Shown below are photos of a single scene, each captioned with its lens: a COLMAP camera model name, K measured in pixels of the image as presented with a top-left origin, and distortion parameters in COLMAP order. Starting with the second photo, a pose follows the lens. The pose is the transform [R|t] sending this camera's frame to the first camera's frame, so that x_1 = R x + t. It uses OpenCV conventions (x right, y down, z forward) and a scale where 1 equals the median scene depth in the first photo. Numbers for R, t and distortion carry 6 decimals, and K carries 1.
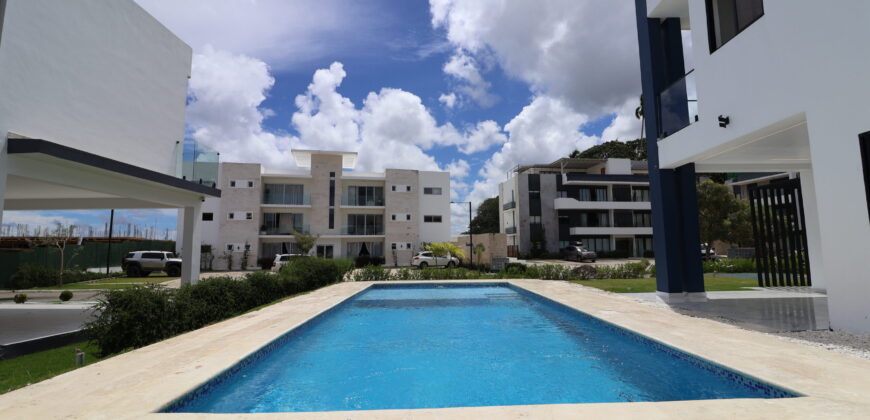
lens RADIAL K [[406.6, 0, 436.7], [0, 406.6, 207.5], [0, 0, 1]] dist [0.000196, -0.000395]
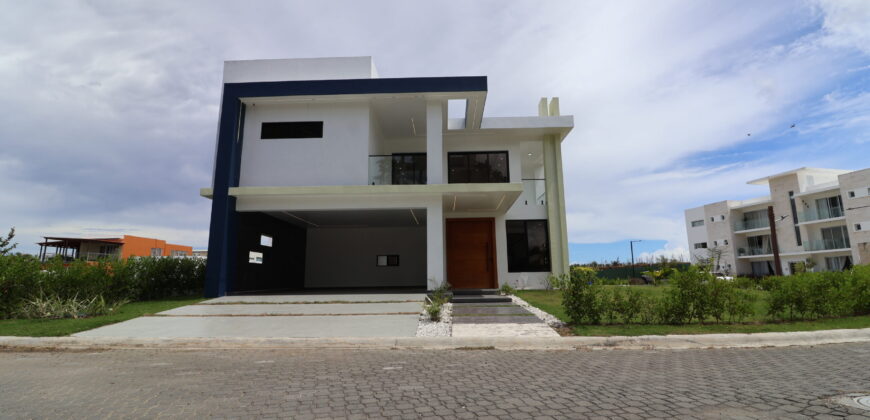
lens RADIAL K [[407.3, 0, 437.8], [0, 407.3, 206.4], [0, 0, 1]] dist [0.000803, -0.014259]
pose [[-0.045725, -0.170052, -0.984374, 0.802359], [0.125471, 0.976623, -0.174542, 0.018725], [0.991043, -0.131492, -0.023319, 0.123274]]
